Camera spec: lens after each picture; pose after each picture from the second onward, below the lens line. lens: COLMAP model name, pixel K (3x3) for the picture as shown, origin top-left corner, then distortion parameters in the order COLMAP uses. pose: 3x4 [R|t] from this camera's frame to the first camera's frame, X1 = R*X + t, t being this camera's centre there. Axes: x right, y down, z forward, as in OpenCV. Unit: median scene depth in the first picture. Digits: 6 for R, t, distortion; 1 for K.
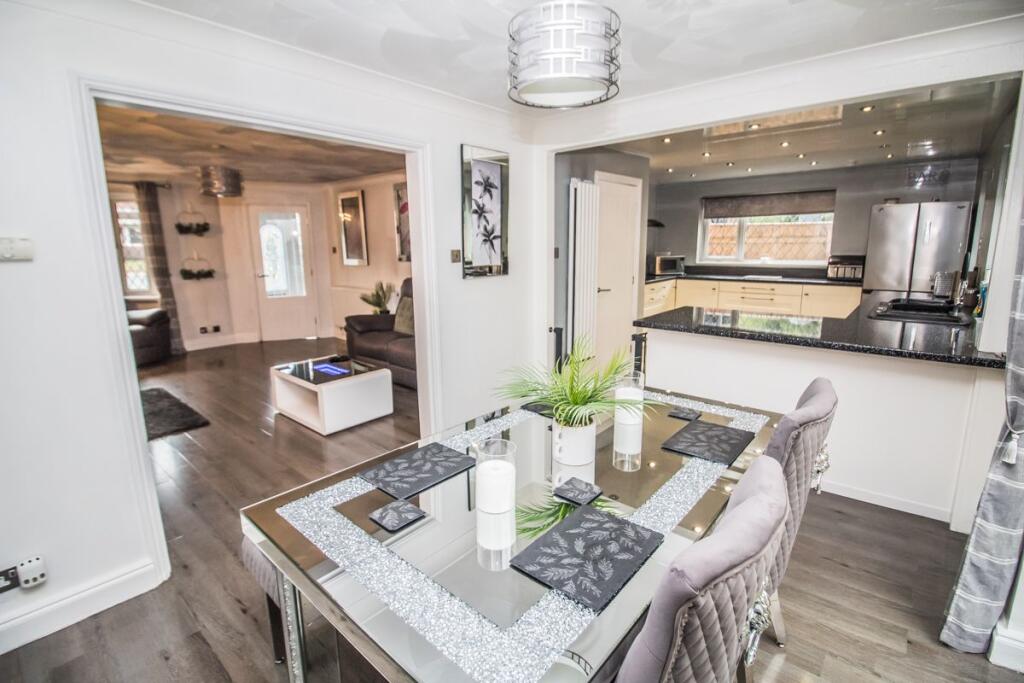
lens RADIAL K [[471.9, 0, 513.3], [0, 471.9, 326.7], [0, 0, 1]] dist [-0.000823, -0.012268]
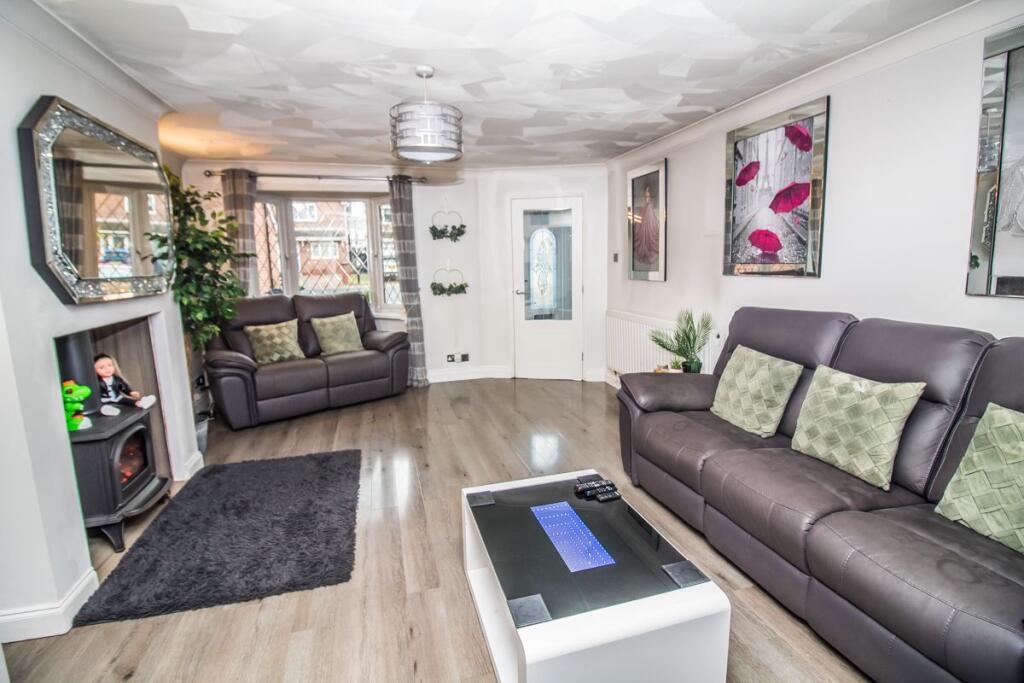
lens RADIAL K [[471.9, 0, 513.3], [0, 471.9, 326.7], [0, 0, 1]] dist [-0.000823, -0.012268]
pose [[0.838560, 0.065621, -0.540843, -0.142540], [-0.082081, 0.996605, -0.006344, -0.052230], [0.538591, 0.049713, 0.841099, 0.394706]]
